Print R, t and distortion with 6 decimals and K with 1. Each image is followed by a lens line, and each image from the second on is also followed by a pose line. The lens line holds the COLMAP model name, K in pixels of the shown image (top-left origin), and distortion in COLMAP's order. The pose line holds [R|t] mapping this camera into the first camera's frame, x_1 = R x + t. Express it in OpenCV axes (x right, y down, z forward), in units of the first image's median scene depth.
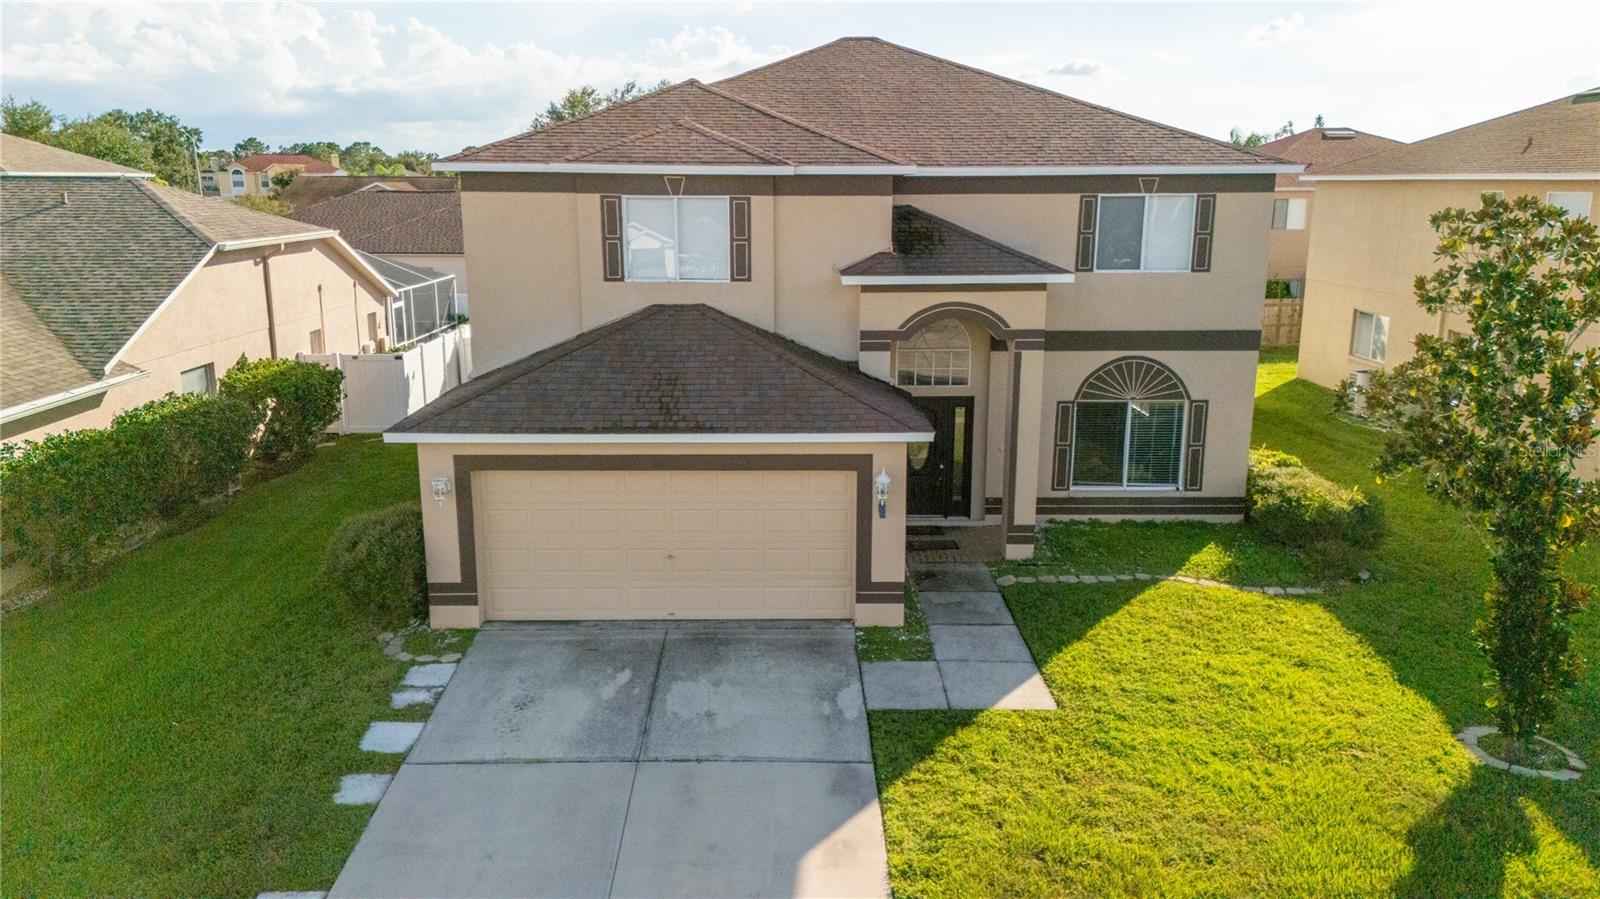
lens RADIAL K [[1164.0, 0, 802.5], [0, 1164.0, 456.5], [0, 0, 1]] dist [0.039023, -0.025599]
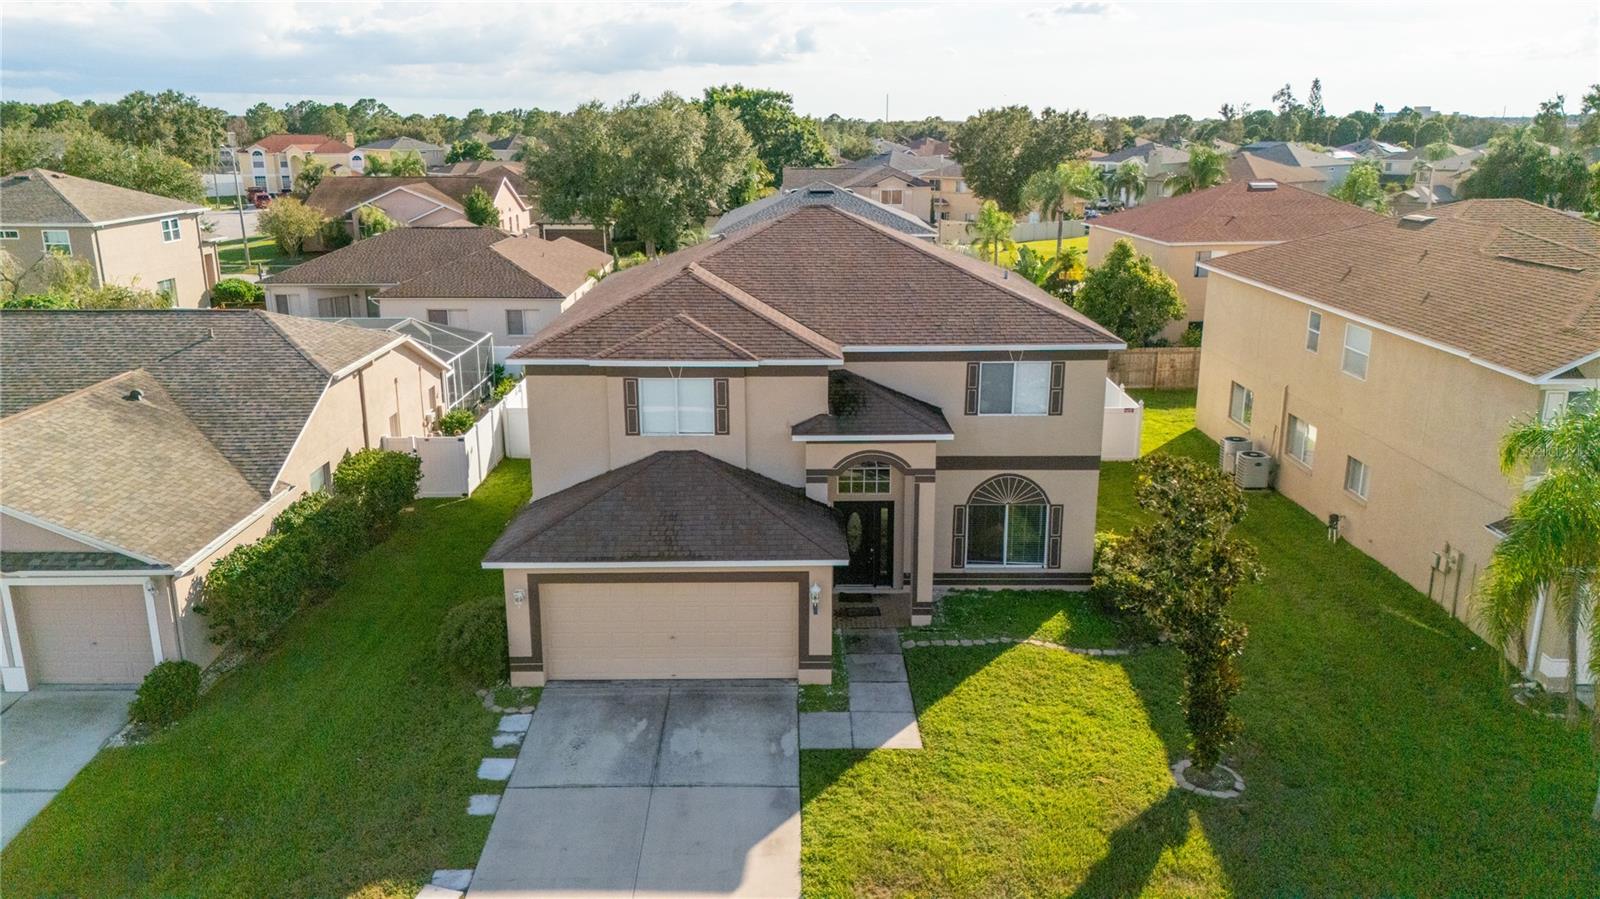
lens RADIAL K [[1164.0, 0, 805.4], [0, 1164.0, 446.5], [0, 0, 1]] dist [0.039023, -0.025599]
pose [[0.999998, -0.000600, -0.001822, 0.055515], [0.000668, 0.999296, 0.037516, -0.205004], [0.001799, -0.037518, 0.999294, -0.452203]]
